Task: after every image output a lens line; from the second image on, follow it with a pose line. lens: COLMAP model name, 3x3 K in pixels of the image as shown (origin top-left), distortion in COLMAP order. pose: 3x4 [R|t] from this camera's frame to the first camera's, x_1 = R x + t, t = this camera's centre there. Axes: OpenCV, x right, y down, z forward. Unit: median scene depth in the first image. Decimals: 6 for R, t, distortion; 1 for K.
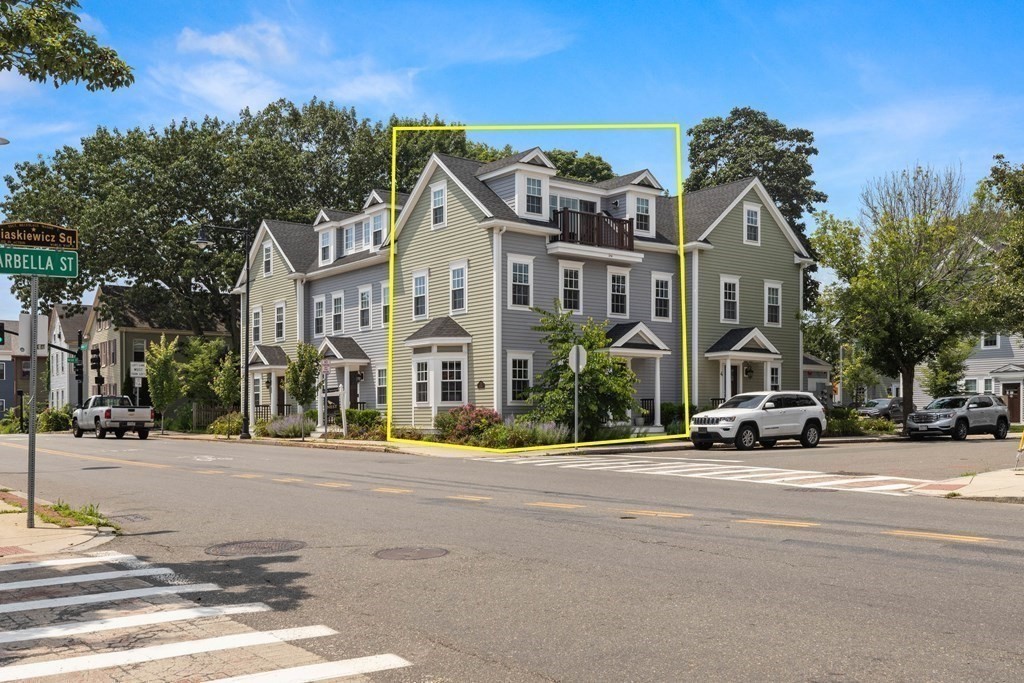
lens RADIAL K [[995.3, 0, 512.0], [0, 995.3, 341.5], [0, 0, 1]] dist [0.012694, 0.004837]
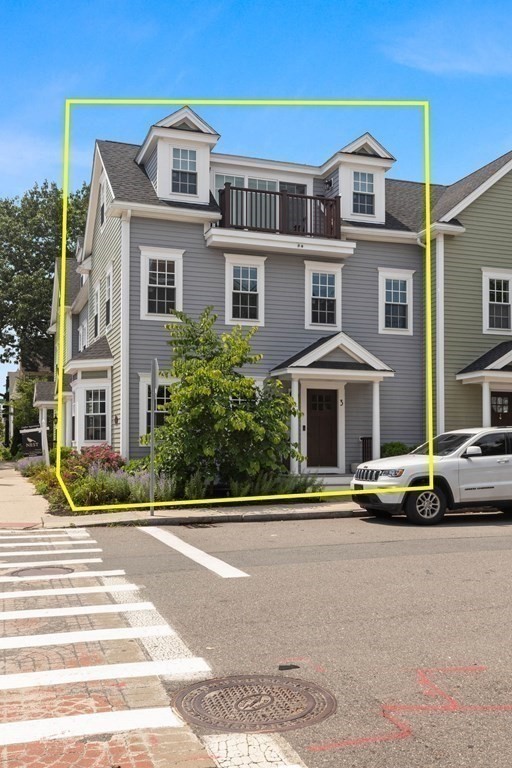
lens RADIAL K [[746.5, 0, 256.0], [0, 746.5, 384.0], [0, 0, 1]] dist [0.012694, 0.004837]
pose [[0.946324, -0.020359, -0.322578, 0.227080], [0.018573, 0.999790, -0.008615, 0.020007], [0.322686, 0.002161, 0.946504, 0.424637]]
